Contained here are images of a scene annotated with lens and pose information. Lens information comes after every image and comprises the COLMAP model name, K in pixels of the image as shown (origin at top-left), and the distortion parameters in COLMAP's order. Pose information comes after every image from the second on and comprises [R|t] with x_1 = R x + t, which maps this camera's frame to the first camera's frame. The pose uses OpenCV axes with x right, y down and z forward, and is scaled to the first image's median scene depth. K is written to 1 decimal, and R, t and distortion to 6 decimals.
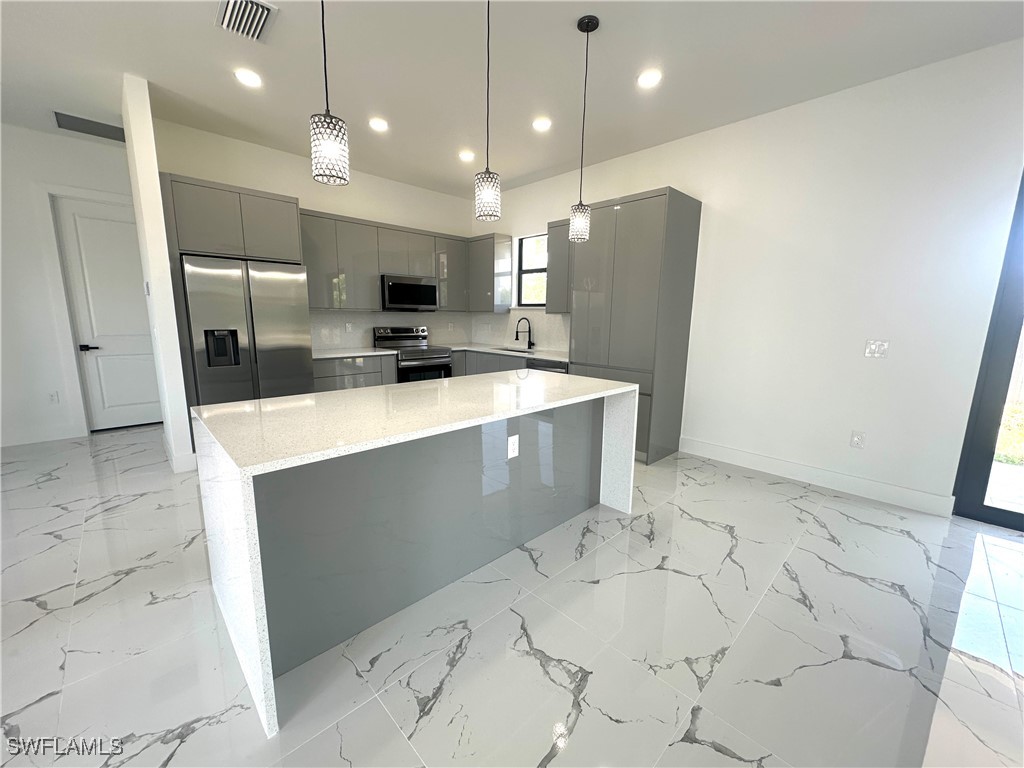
lens RADIAL K [[410.4, 0, 512.0], [0, 410.4, 384.0], [0, 0, 1]] dist [-0.002977, -0.000168]
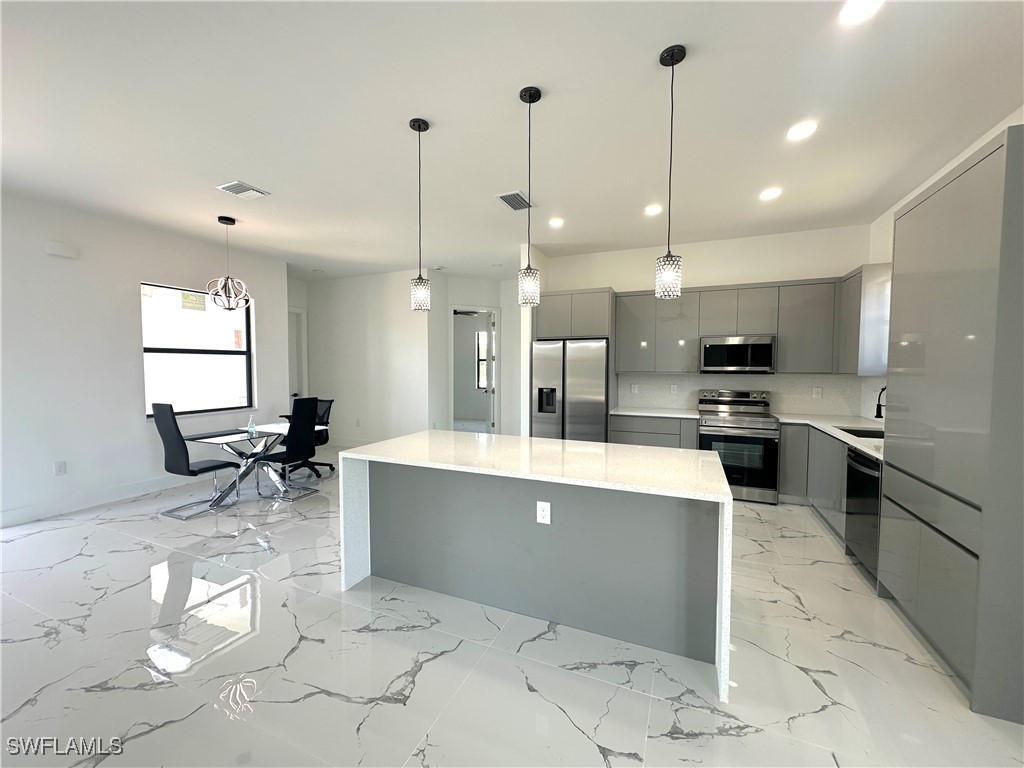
lens RADIAL K [[410.4, 0, 512.0], [0, 410.4, 384.0], [0, 0, 1]] dist [-0.002977, -0.000168]
pose [[0.375029, 0.027021, -0.926619, 0.577657], [-0.148930, 0.988347, -0.031455, -0.076866], [0.914972, 0.149798, 0.374683, 0.311763]]
